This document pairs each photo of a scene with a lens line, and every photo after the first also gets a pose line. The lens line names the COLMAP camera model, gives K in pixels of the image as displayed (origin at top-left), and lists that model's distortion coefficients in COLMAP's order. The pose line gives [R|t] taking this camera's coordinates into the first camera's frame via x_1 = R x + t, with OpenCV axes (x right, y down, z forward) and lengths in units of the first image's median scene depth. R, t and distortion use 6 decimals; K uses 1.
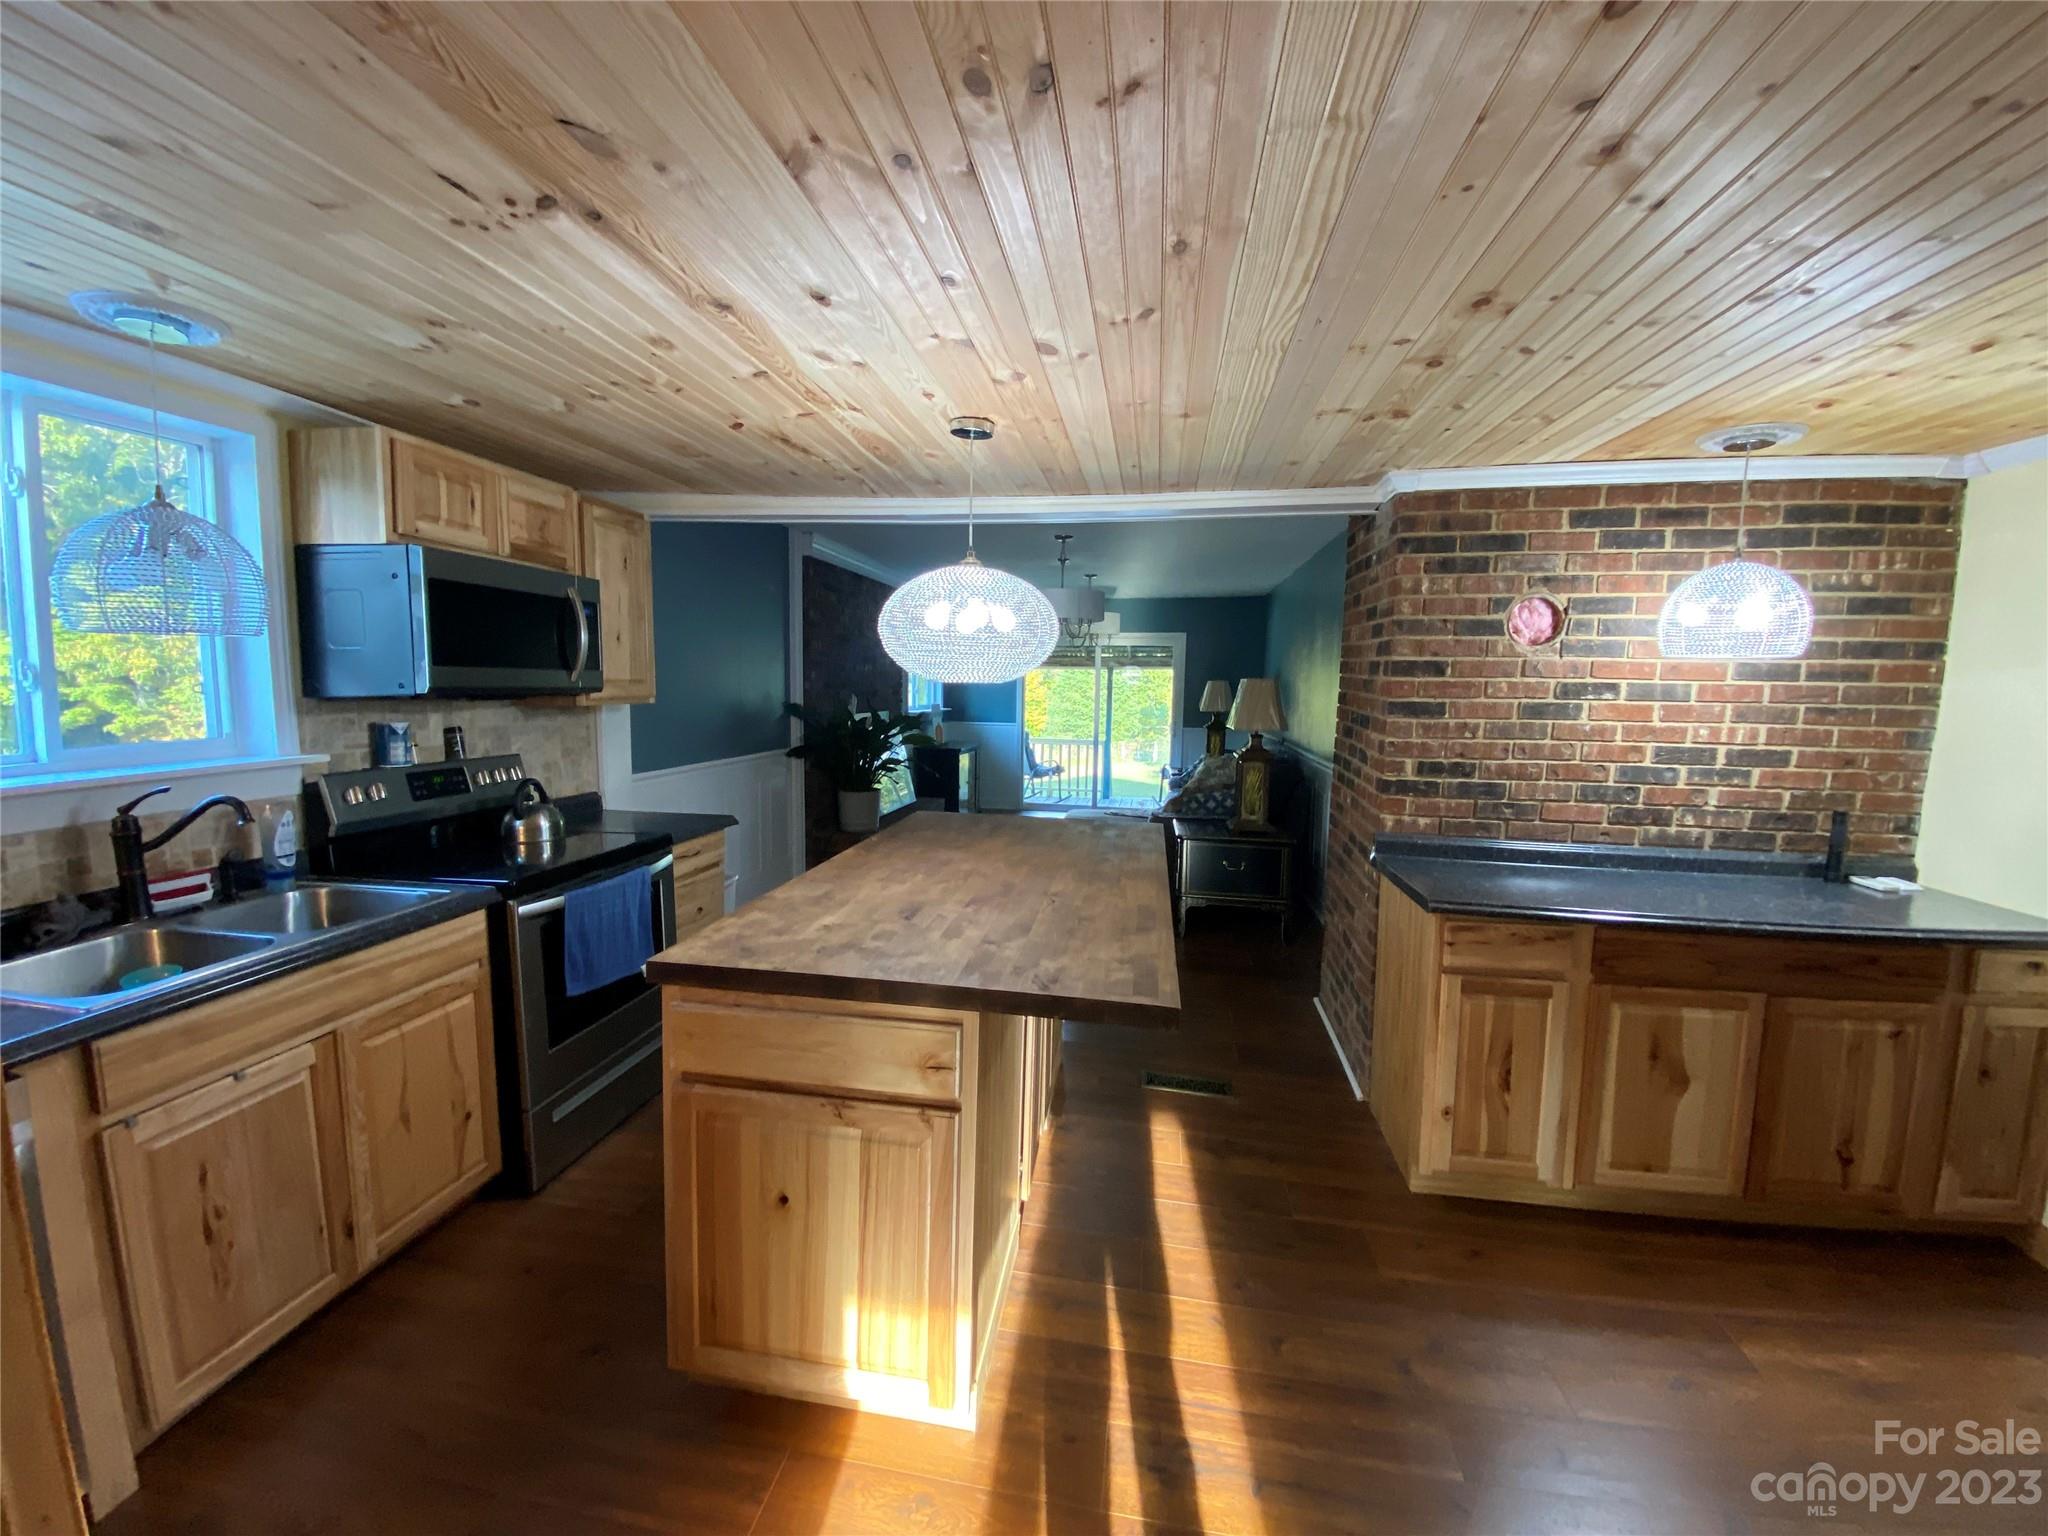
lens RADIAL K [[833.9, 0, 1024.0], [0, 833.9, 768.0], [0, 0, 1]] dist [0.044202, -0.041631]
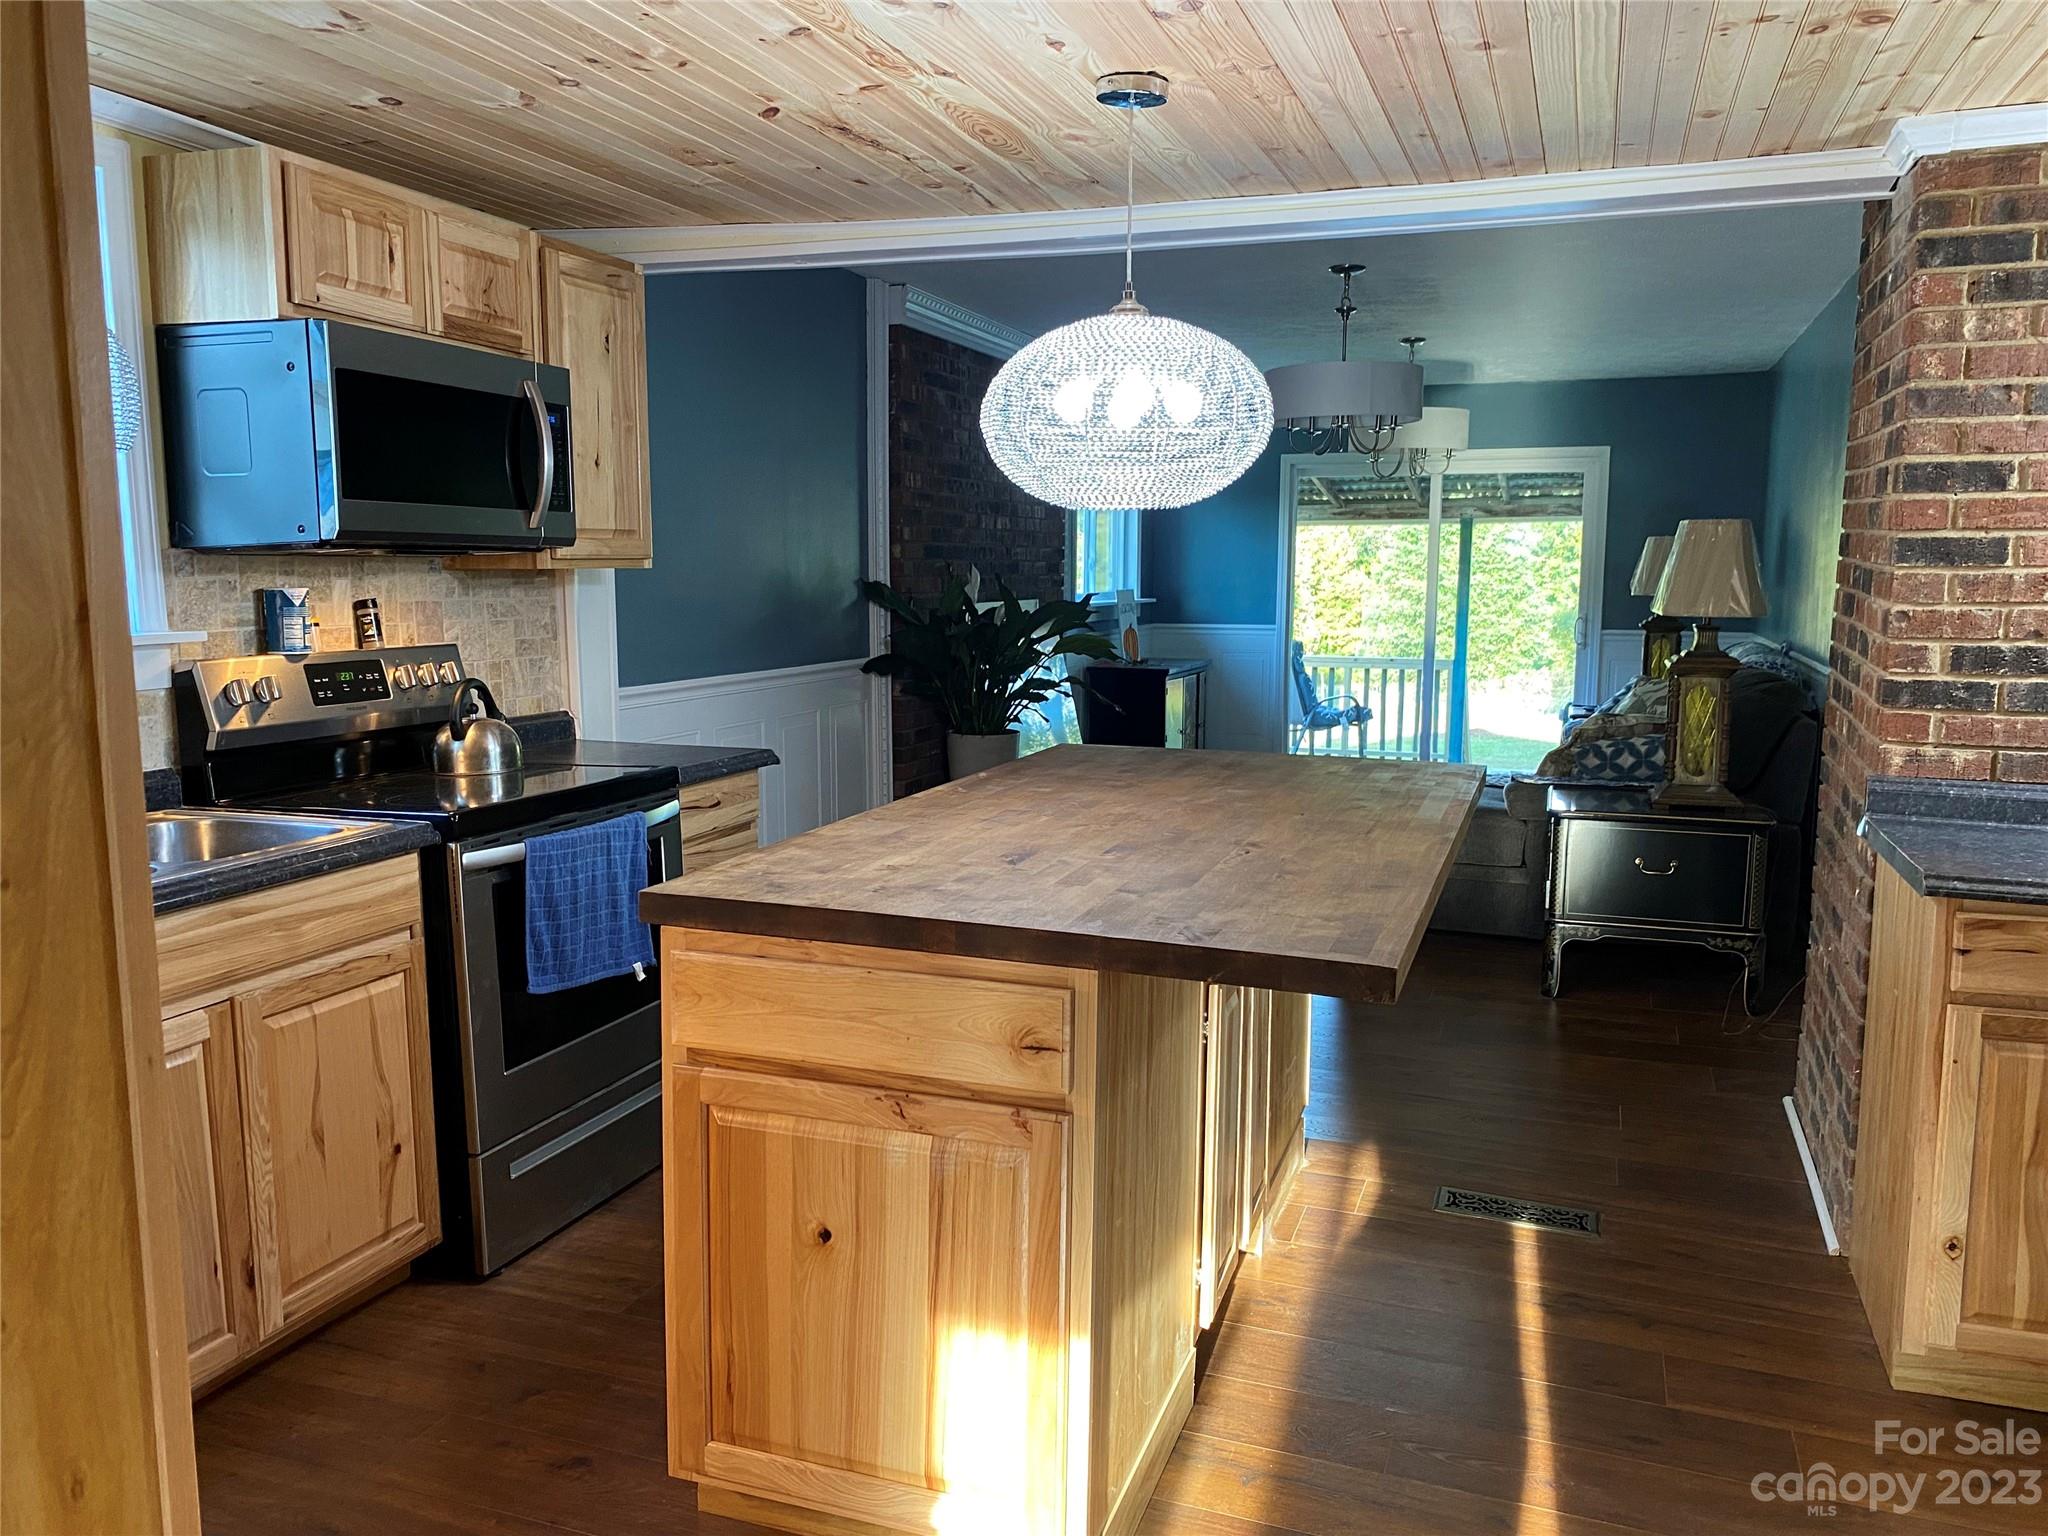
lens RADIAL K [[1540.1, 0, 1024.0], [0, 1540.1, 768.0], [0, 0, 1]] dist [0.061887, -0.091370]
pose [[0.983963, 0.011827, -0.177981, 0.057113], [-0.005935, 0.999418, 0.033600, 0.044953], [0.178275, -0.032005, 0.983460, -0.125520]]
